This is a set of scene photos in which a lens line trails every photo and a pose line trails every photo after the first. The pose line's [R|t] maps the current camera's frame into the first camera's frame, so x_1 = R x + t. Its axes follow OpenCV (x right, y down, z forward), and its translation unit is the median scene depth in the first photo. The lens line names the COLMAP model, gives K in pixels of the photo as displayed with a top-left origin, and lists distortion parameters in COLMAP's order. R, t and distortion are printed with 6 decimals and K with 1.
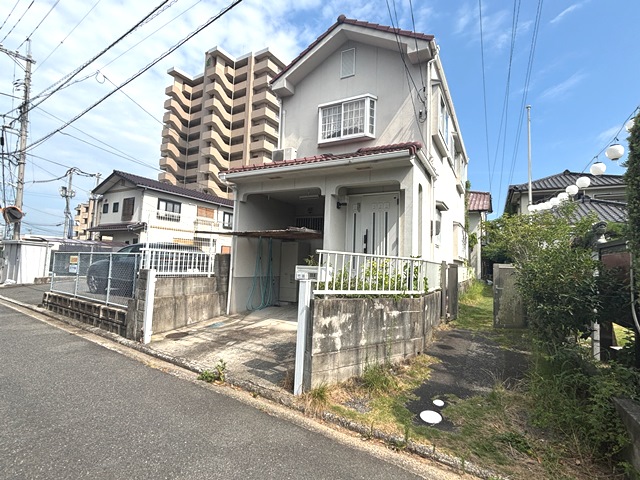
lens RADIAL K [[330.3, 0, 324.4], [0, 330.3, 237.4], [0, 0, 1]] dist [0.000267, 0.000289]
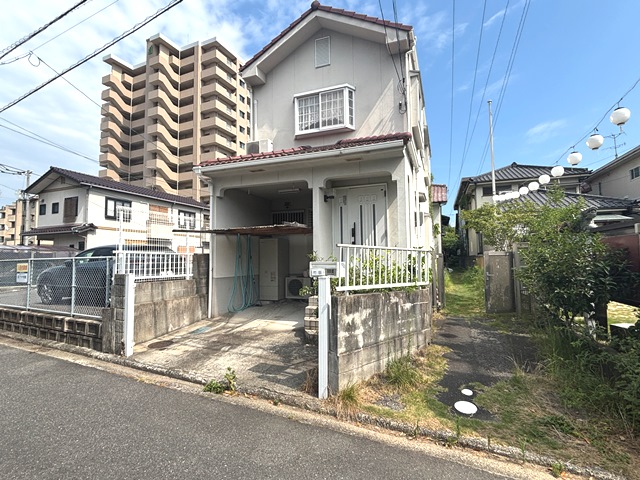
lens RADIAL K [[329.7, 0, 320.0], [0, 329.7, 240.0], [0, 0, 1]] dist [-0.007808, 0.008088]
pose [[0.991097, -0.037434, 0.127774, -0.085699], [0.034736, 0.999125, 0.023276, 0.001372], [-0.128534, -0.018630, 0.991530, 0.034140]]
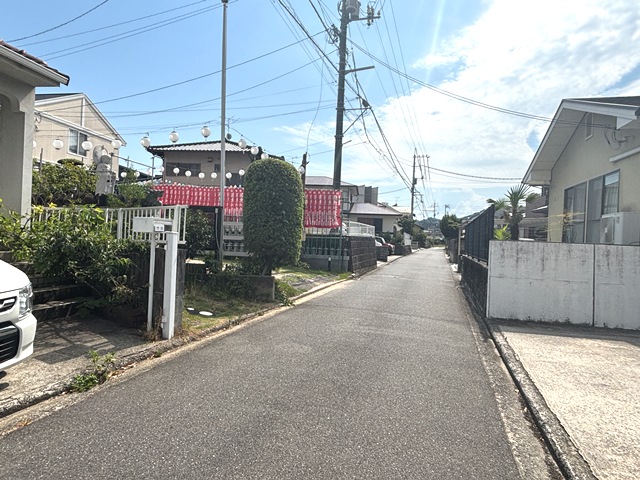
lens RADIAL K [[378.7, 0, 335.1], [0, 378.7, 241.6], [0, 0, 1]] dist [0.000216, -0.029302]
pose [[-0.346323, -0.058972, 0.936260, -0.623474], [-0.130652, 0.991328, 0.014113, 0.034729], [-0.928973, -0.117437, -0.351025, 0.431115]]
